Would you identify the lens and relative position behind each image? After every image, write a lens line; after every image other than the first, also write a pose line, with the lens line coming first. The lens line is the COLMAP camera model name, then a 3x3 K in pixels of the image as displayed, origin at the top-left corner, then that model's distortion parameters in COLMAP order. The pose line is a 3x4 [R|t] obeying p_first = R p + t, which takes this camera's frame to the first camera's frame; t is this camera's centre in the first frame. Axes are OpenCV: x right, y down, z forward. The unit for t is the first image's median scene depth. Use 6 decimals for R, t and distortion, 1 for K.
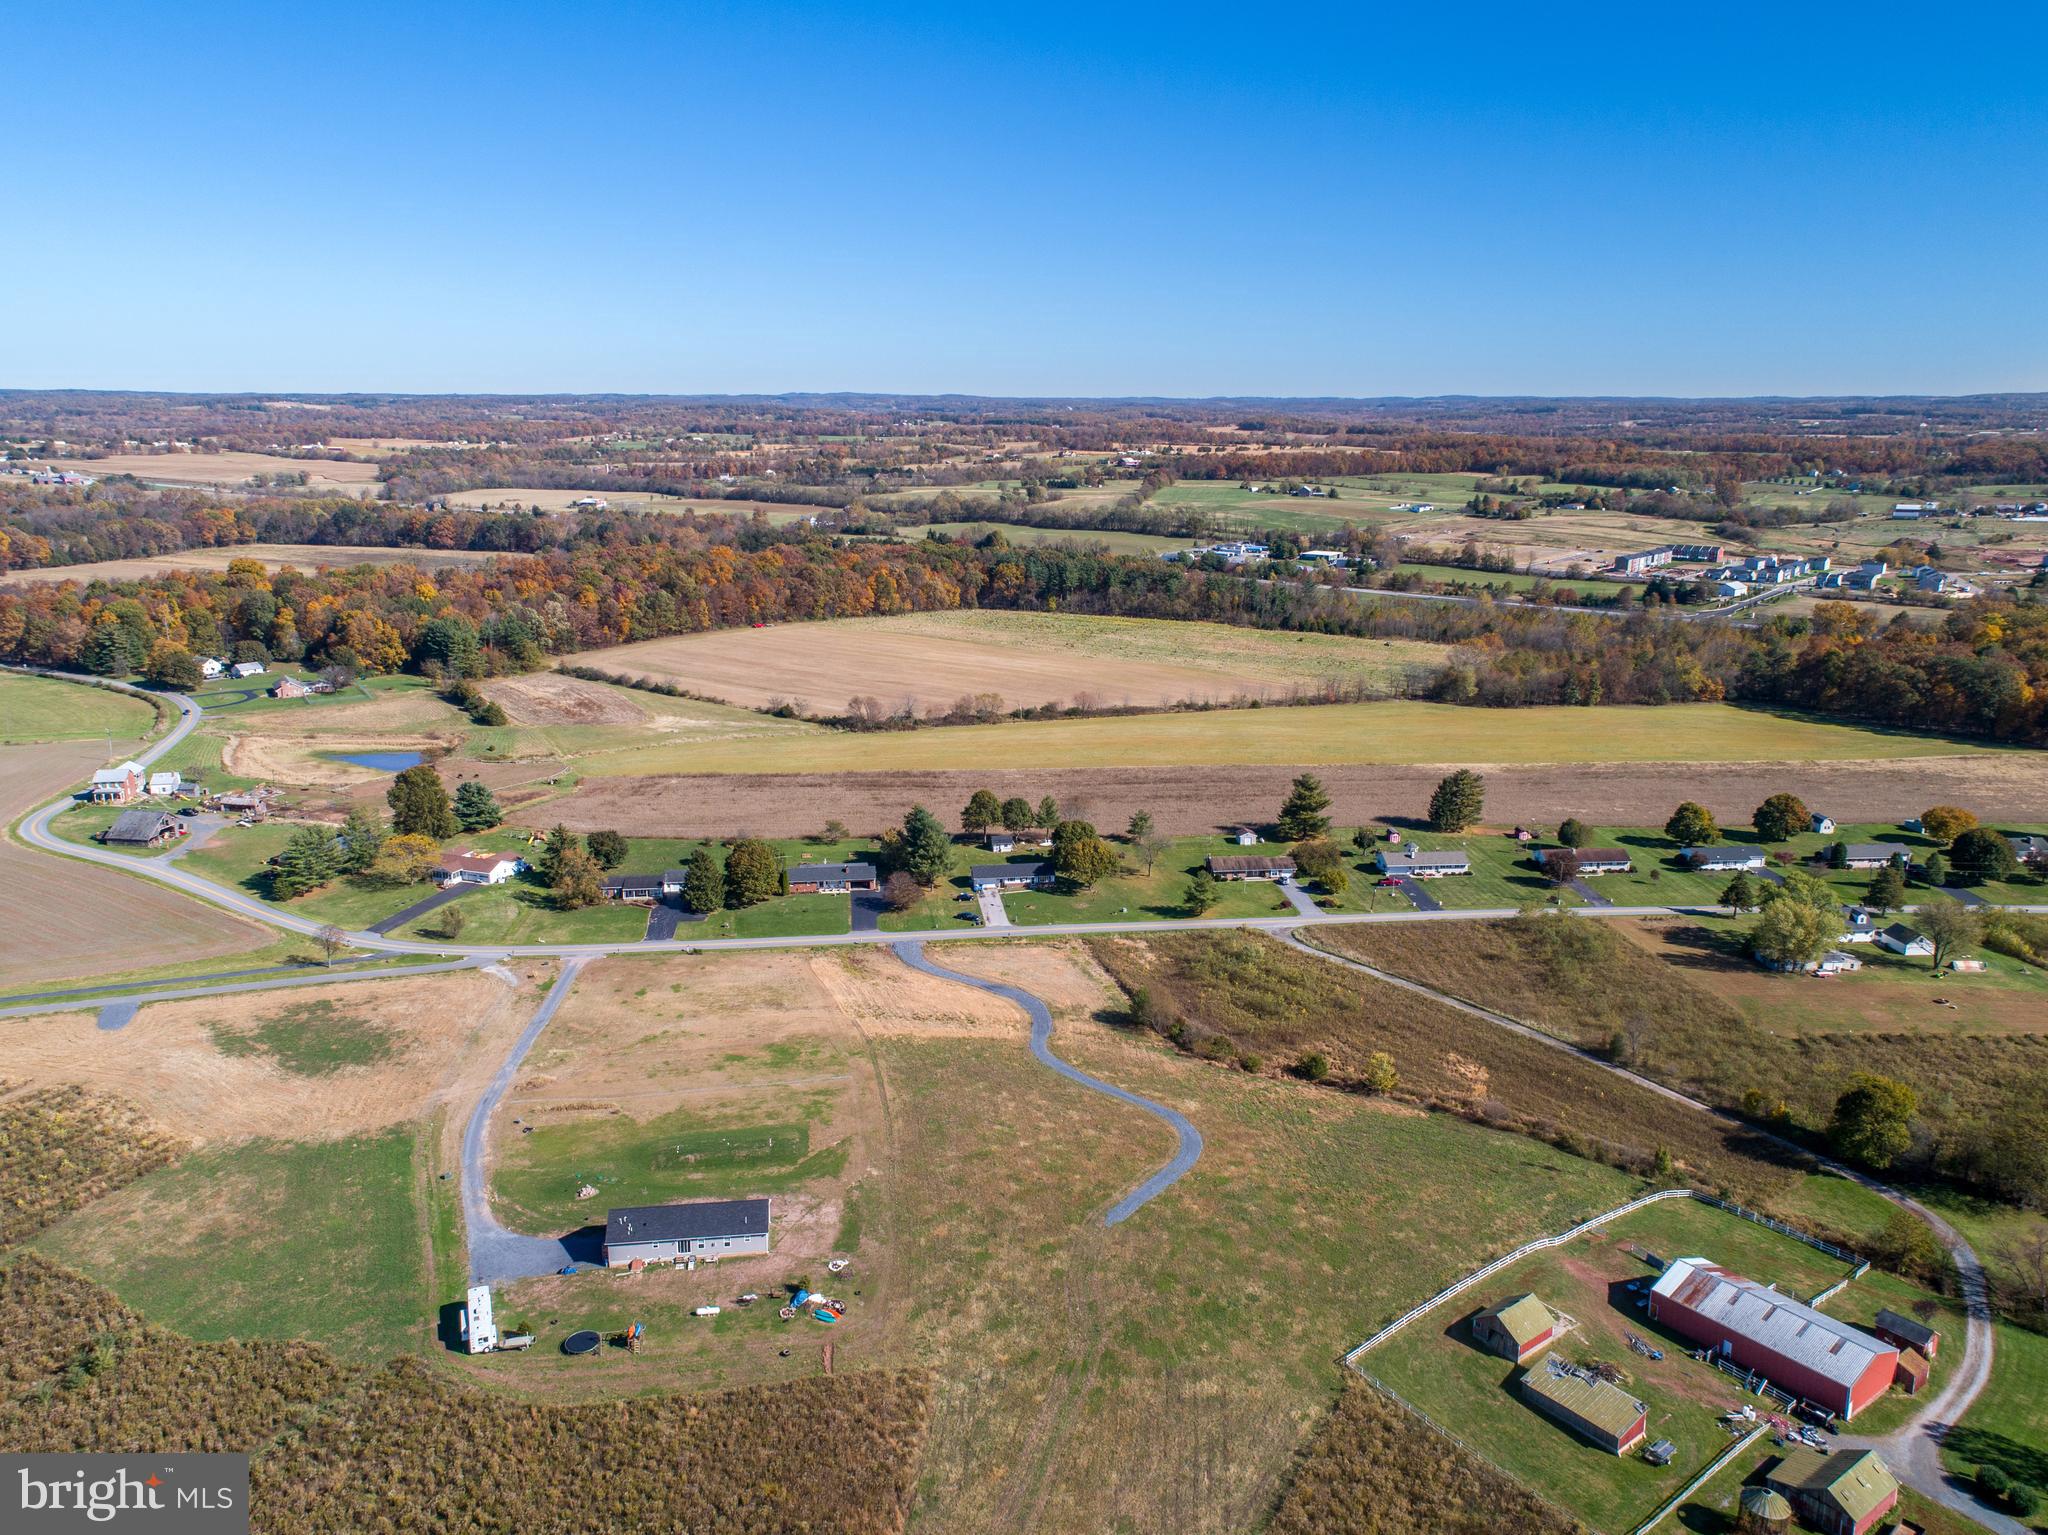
lens RADIAL K [[1516.1, 0, 1024.0], [0, 1516.1, 767.5], [0, 0, 1]] dist [0.046866, 0.024854]
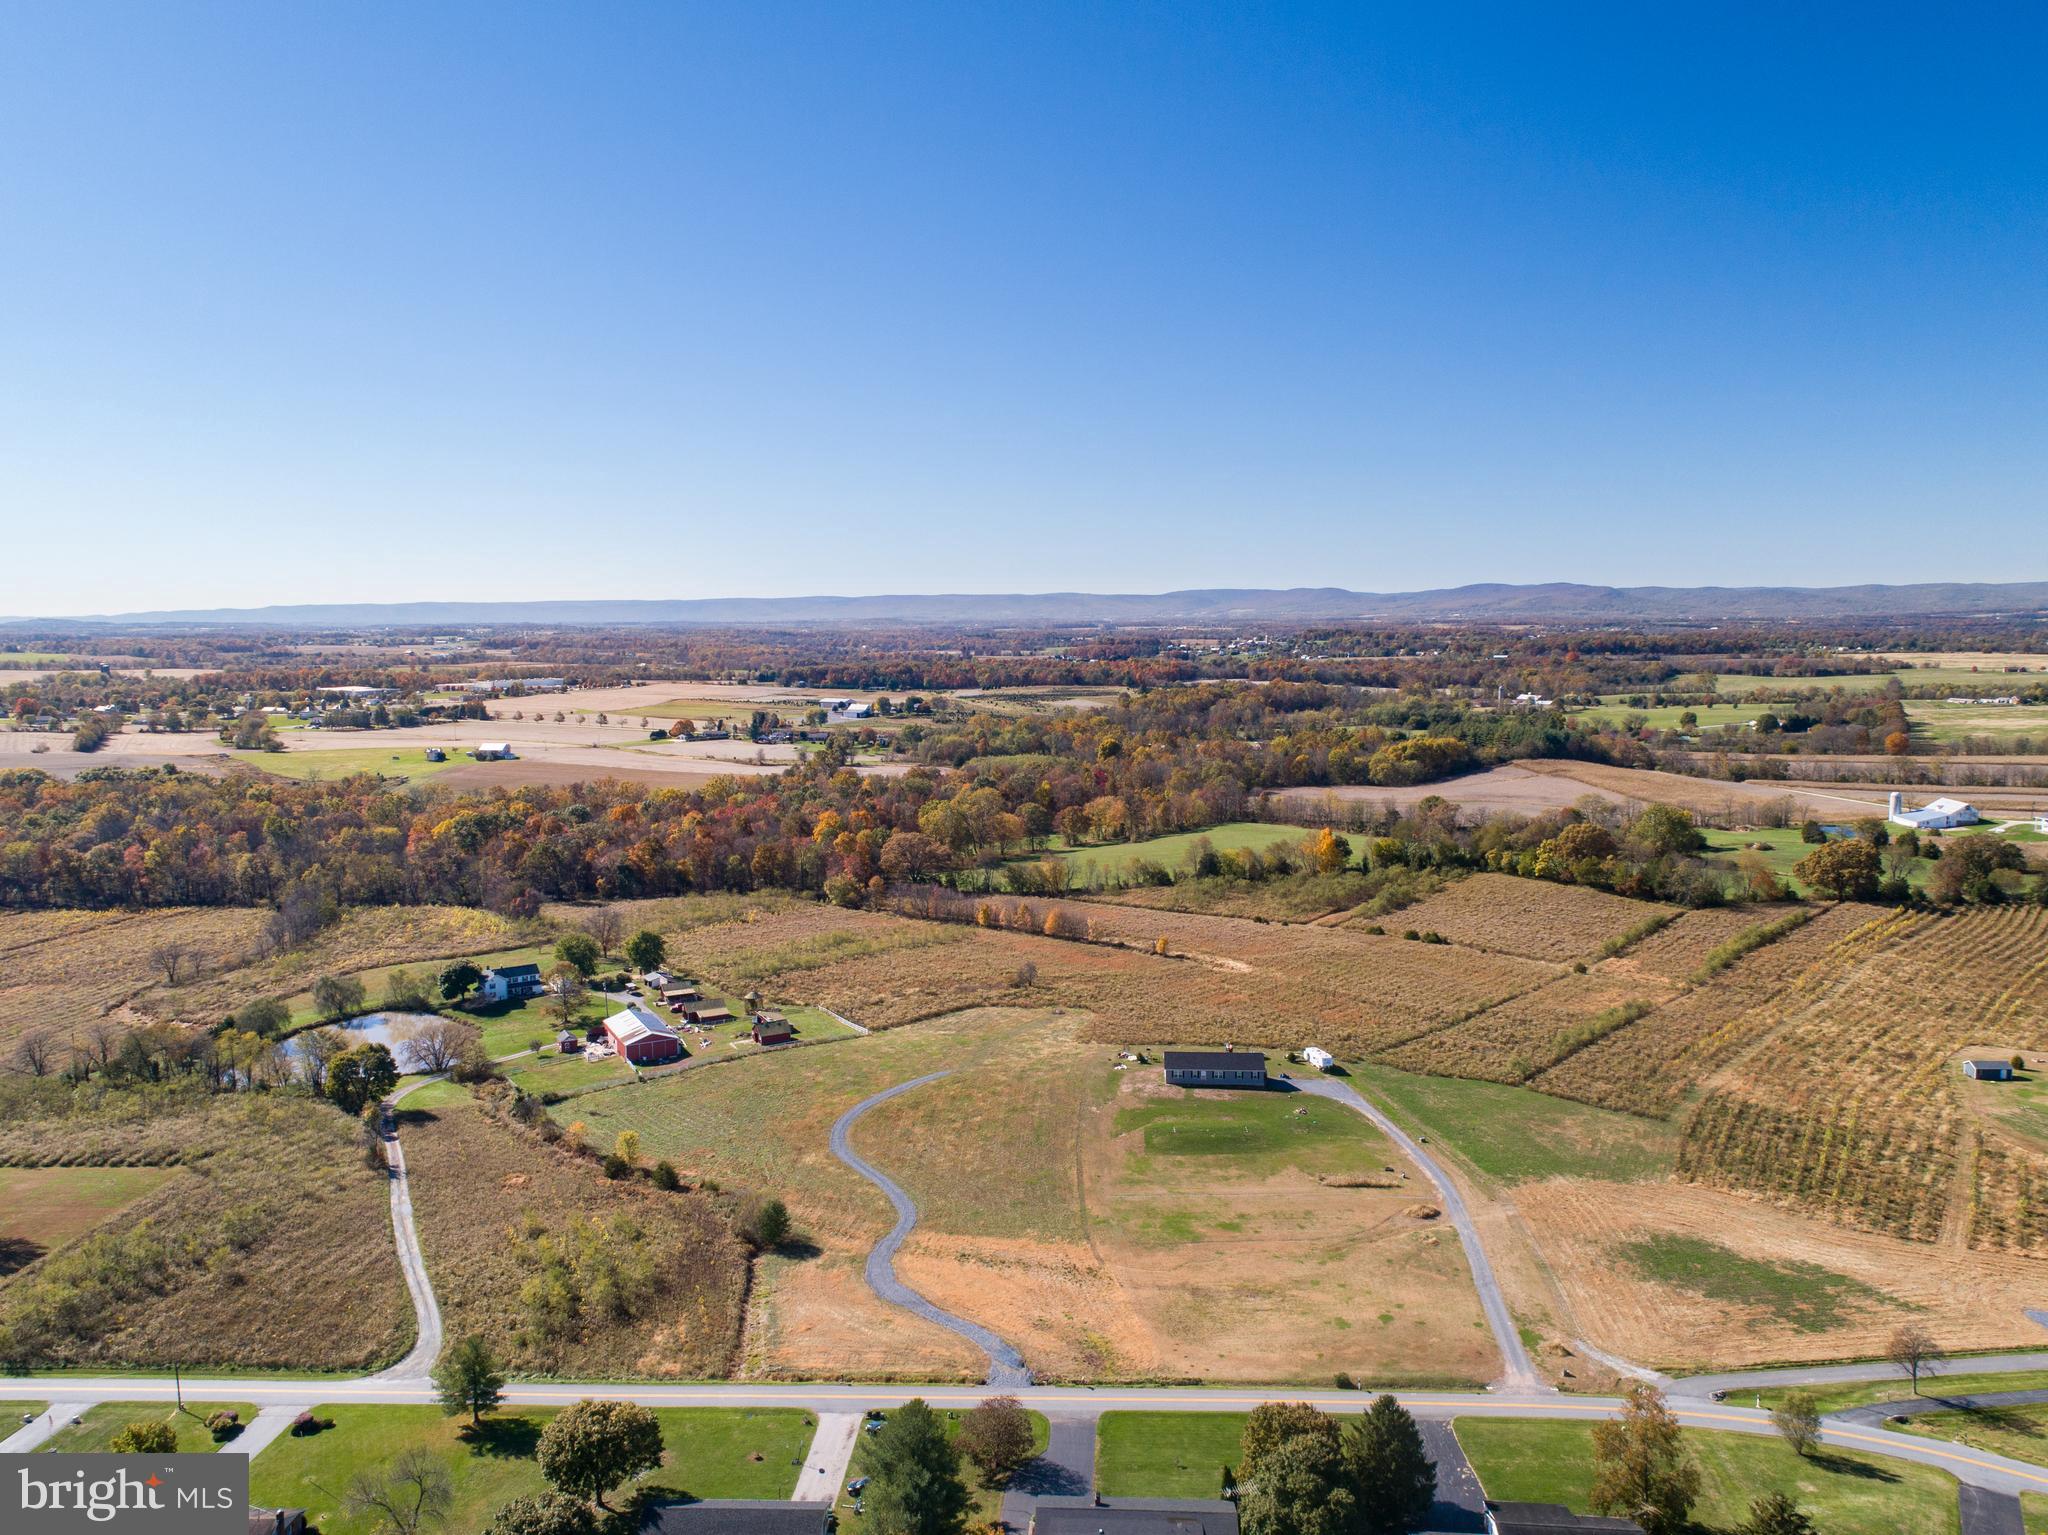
lens RADIAL K [[1516.1, 0, 1024.0], [0, 1516.1, 767.5], [0, 0, 1]] dist [0.046866, 0.024854]
pose [[-0.982727, -0.015872, 0.184382, -0.228202], [0.047384, 0.941524, 0.333597, -0.385321], [-0.178895, 0.336572, -0.924509, 1.751584]]
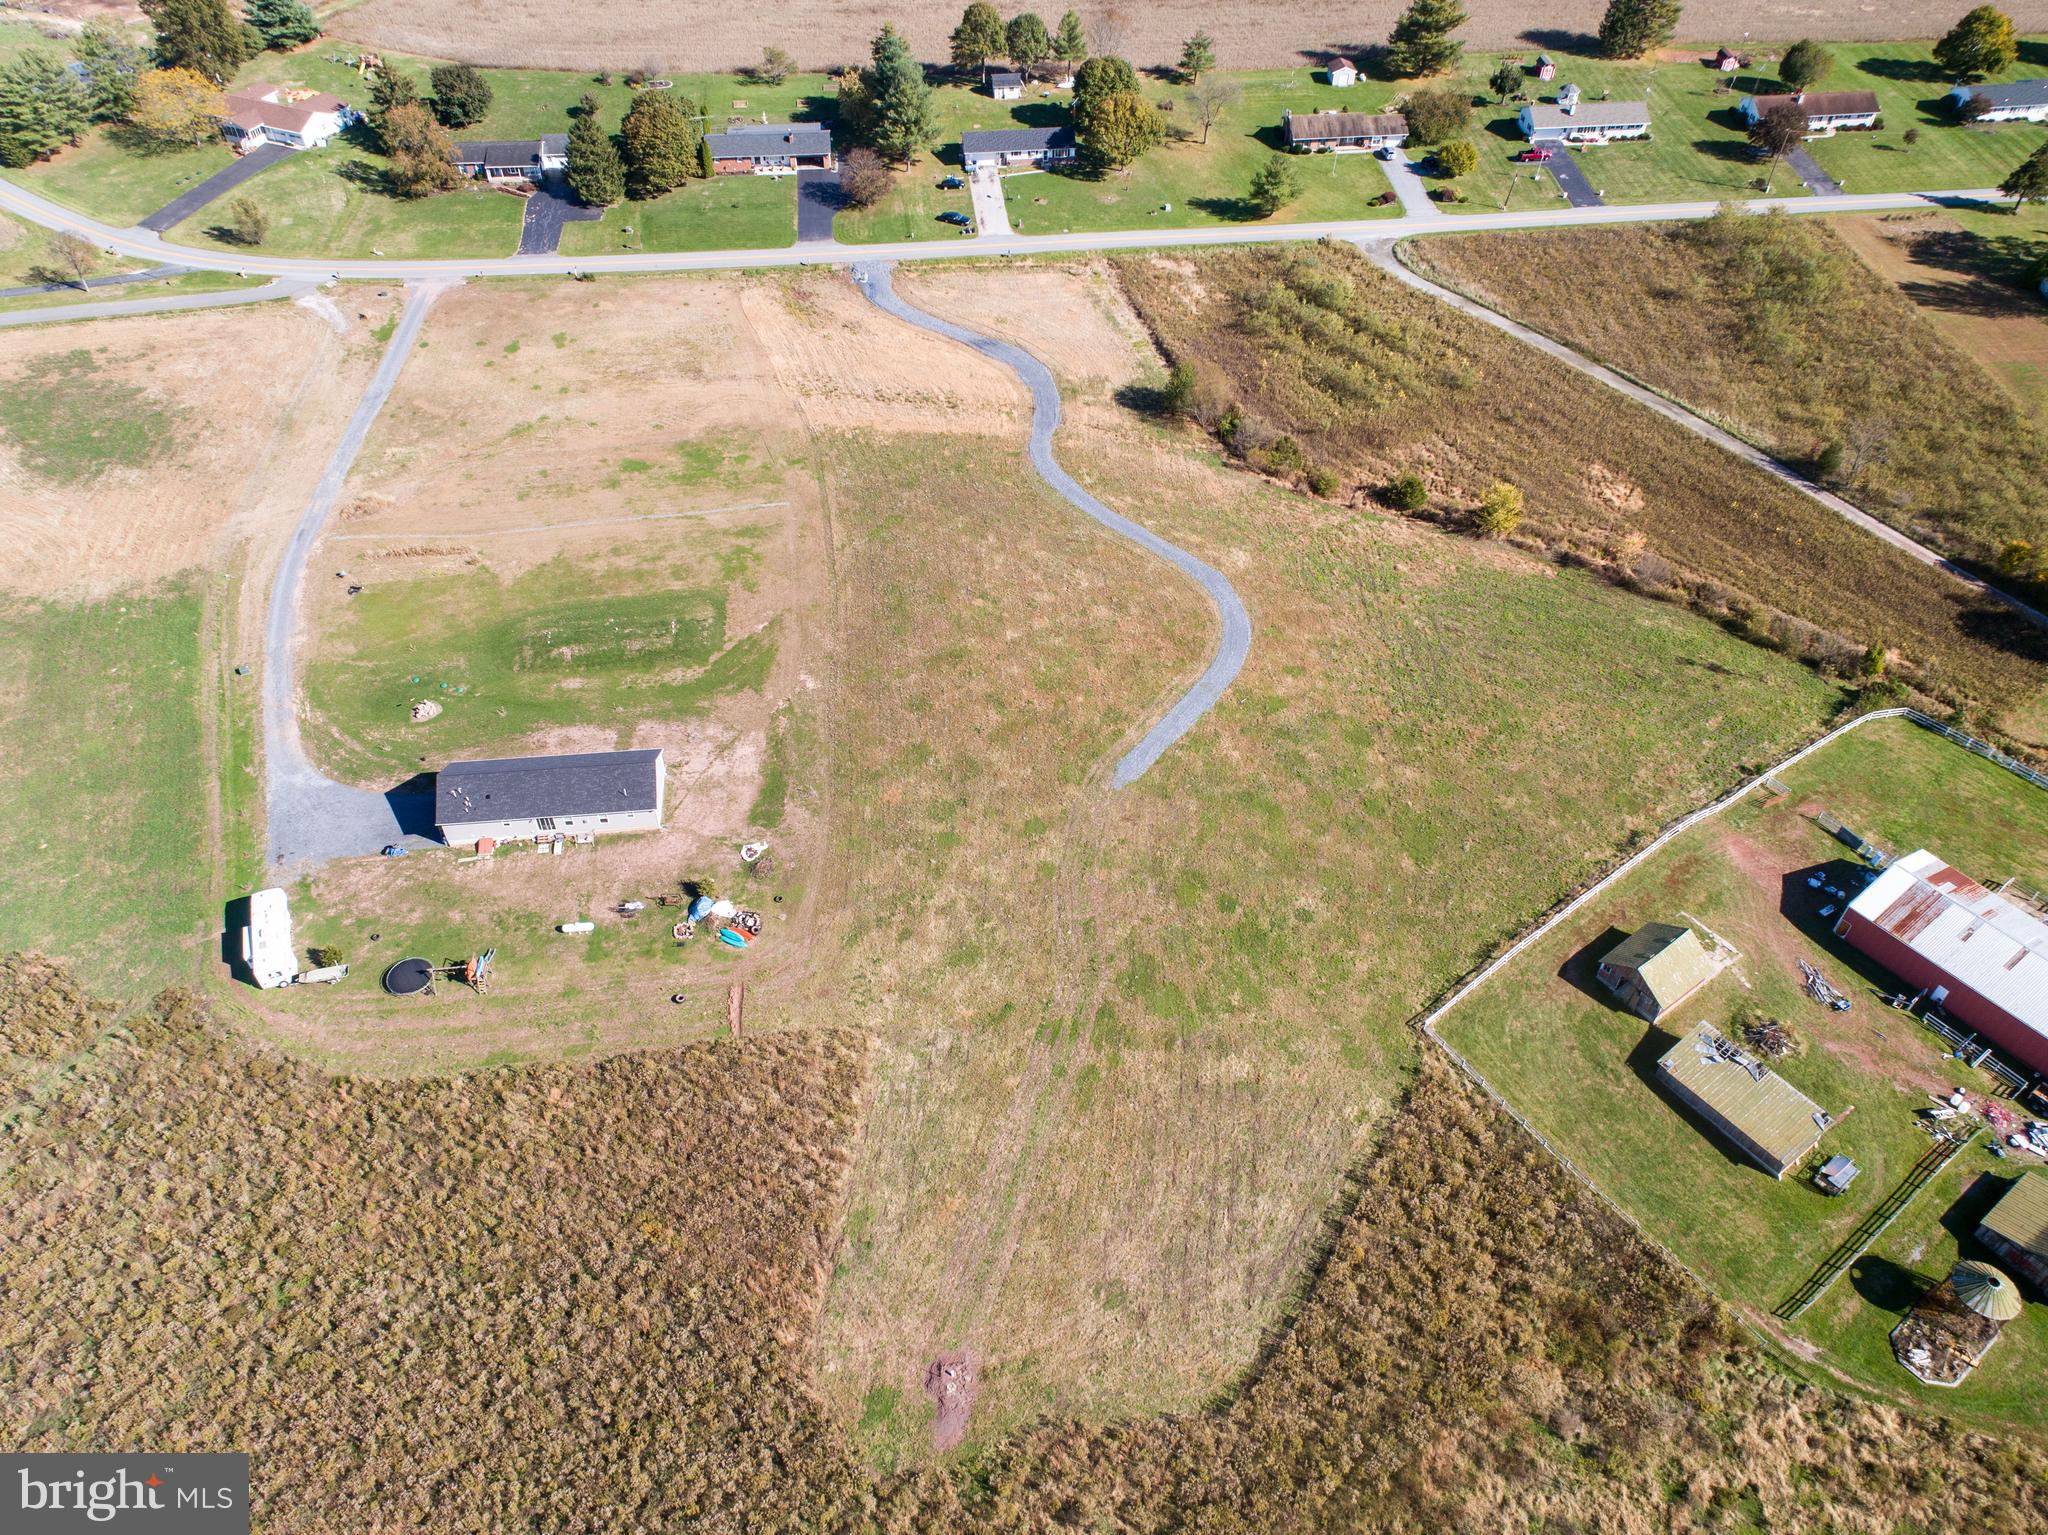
lens RADIAL K [[1516.1, 0, 1024.0], [0, 1516.1, 767.5], [0, 0, 1]] dist [0.046866, 0.024854]
pose [[0.999730, 0.015337, -0.017477, 0.016934], [-0.004167, 0.857619, 0.514269, -0.067548], [0.022876, -0.514058, 0.857451, 0.275845]]
